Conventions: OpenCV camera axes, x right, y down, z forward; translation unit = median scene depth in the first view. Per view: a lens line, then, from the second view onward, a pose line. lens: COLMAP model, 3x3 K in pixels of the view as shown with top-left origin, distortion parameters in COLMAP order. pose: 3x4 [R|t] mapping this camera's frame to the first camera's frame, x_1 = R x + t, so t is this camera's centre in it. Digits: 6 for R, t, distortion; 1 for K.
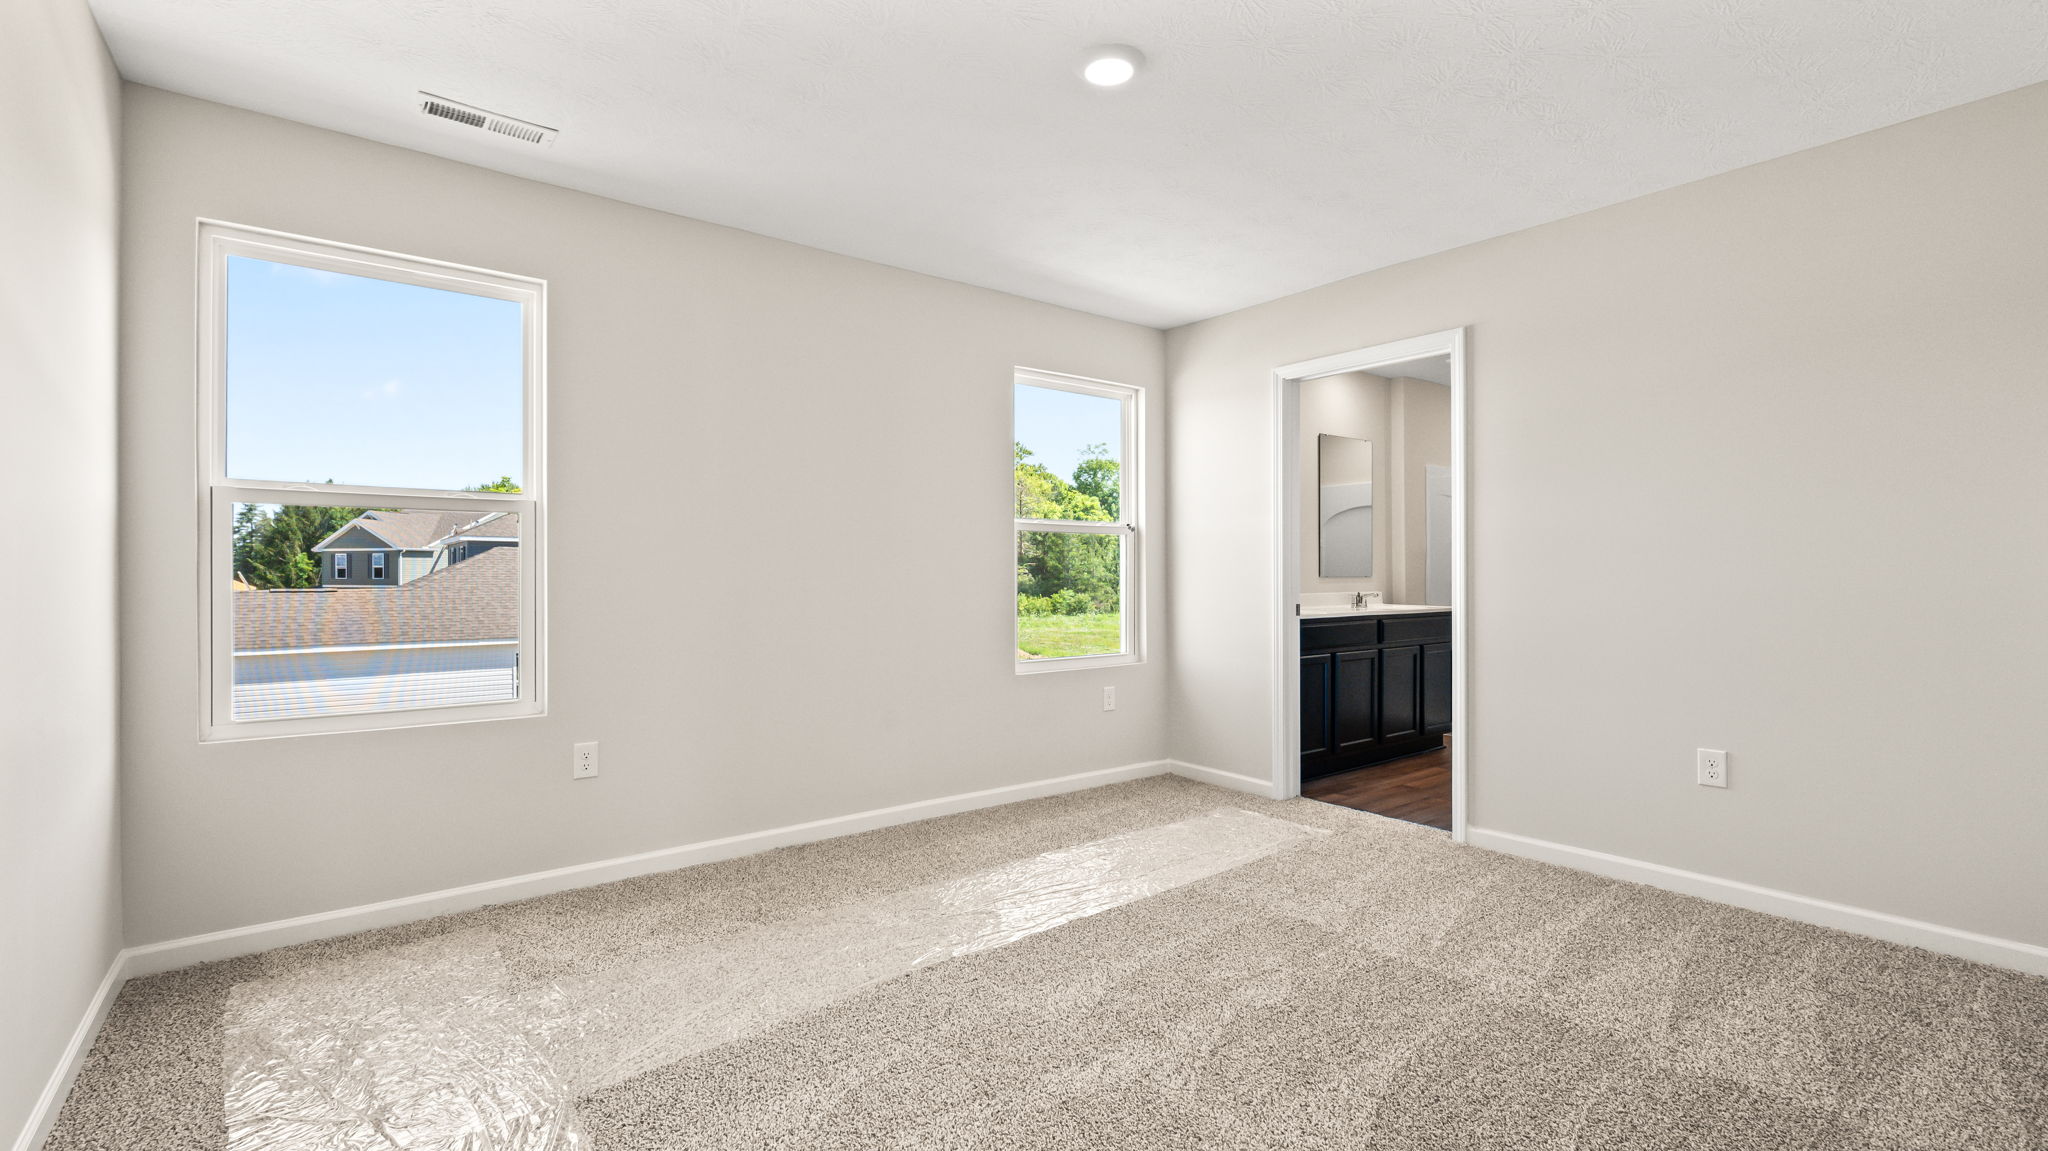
lens RADIAL K [[895.1, 0, 1024.0], [0, 895.1, 575.5], [0, 0, 1]] dist [-0.000576, -0.000047]
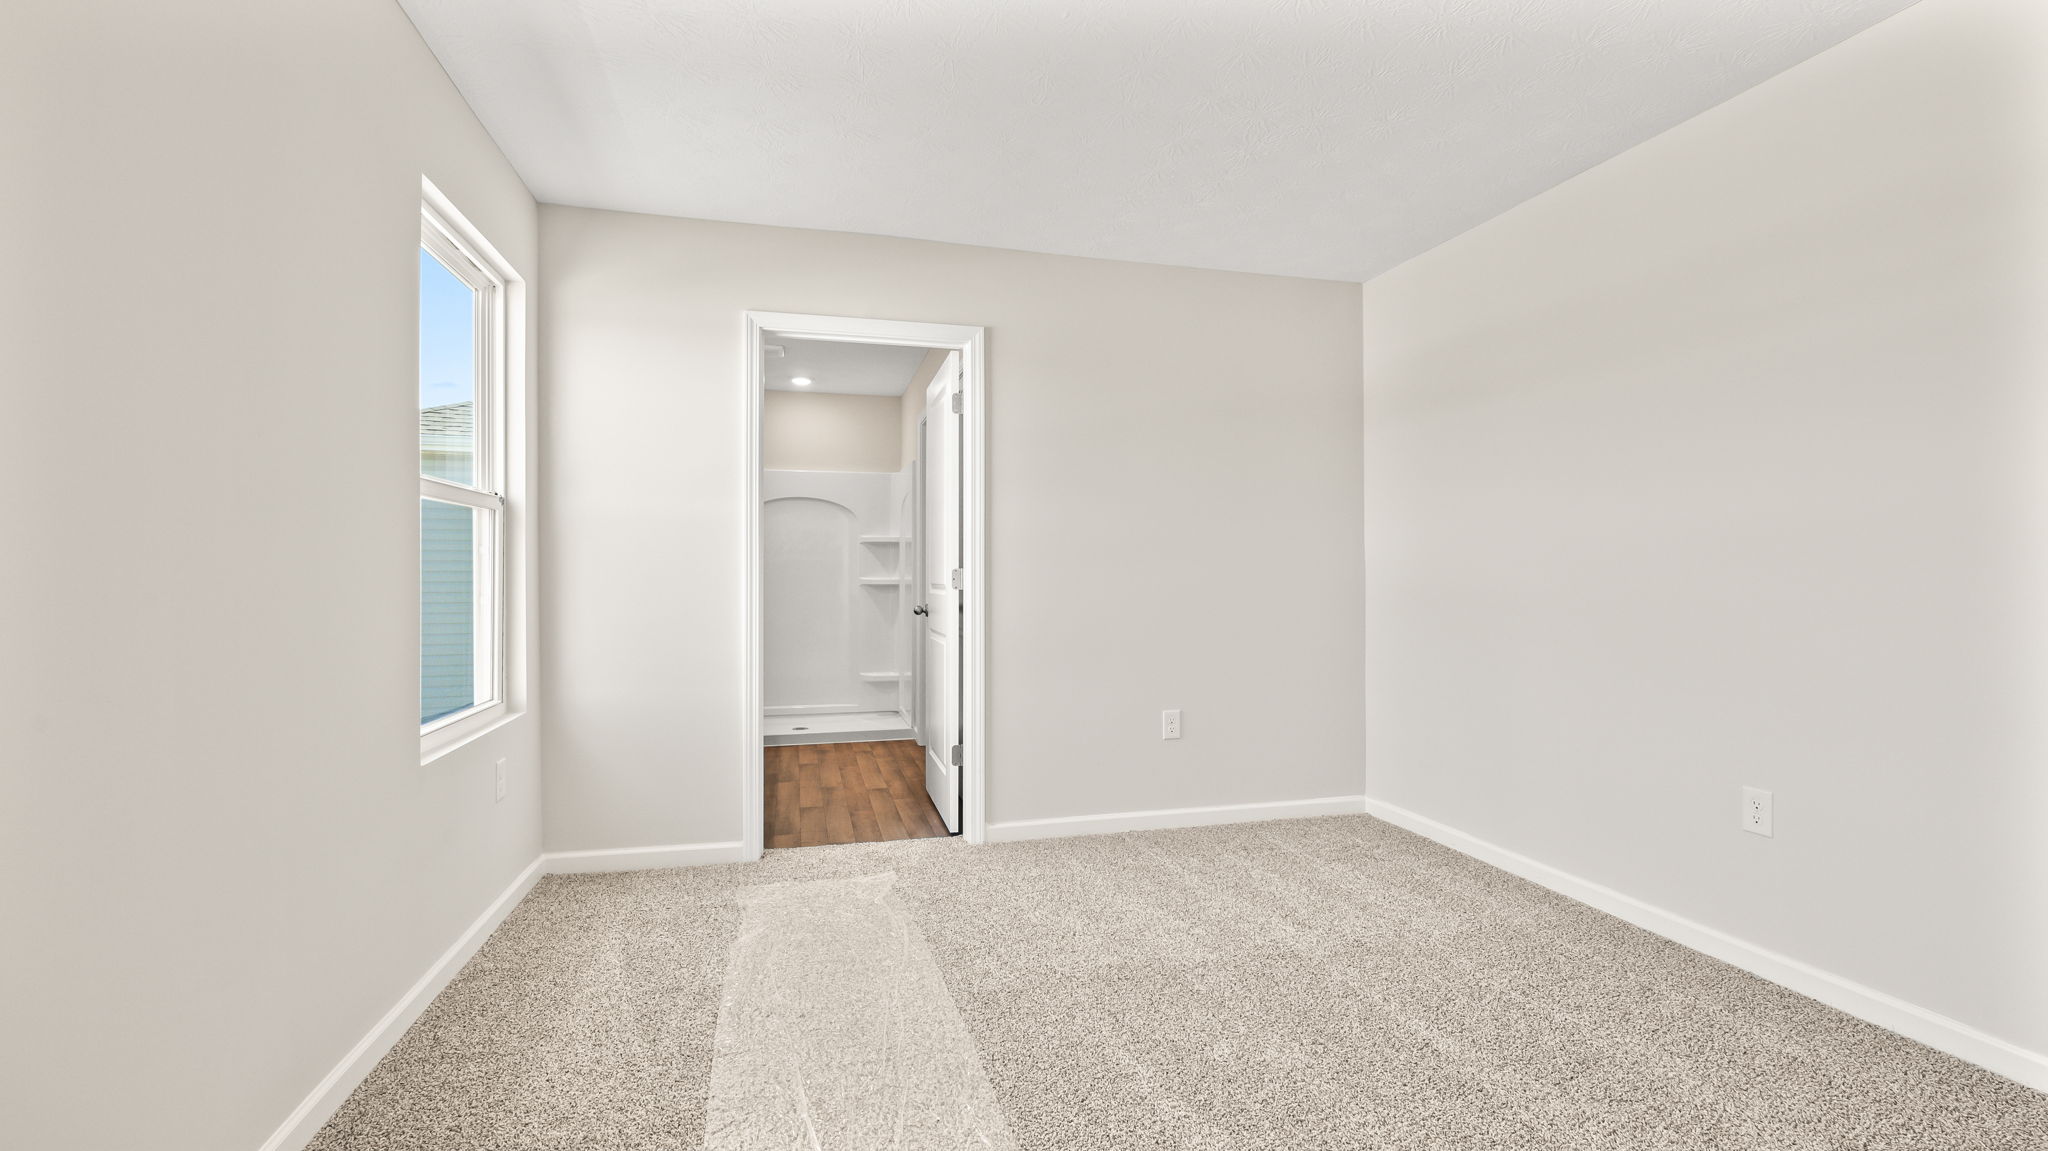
lens RADIAL K [[895.1, 0, 1024.0], [0, 895.1, 575.5], [0, 0, 1]] dist [-0.000576, -0.000047]
pose [[0.403704, 0.001942, 0.914888, -0.422560], [0.003022, 0.999989, -0.003457, 0.004085], [-0.914885, 0.004161, 0.403693, 0.579032]]
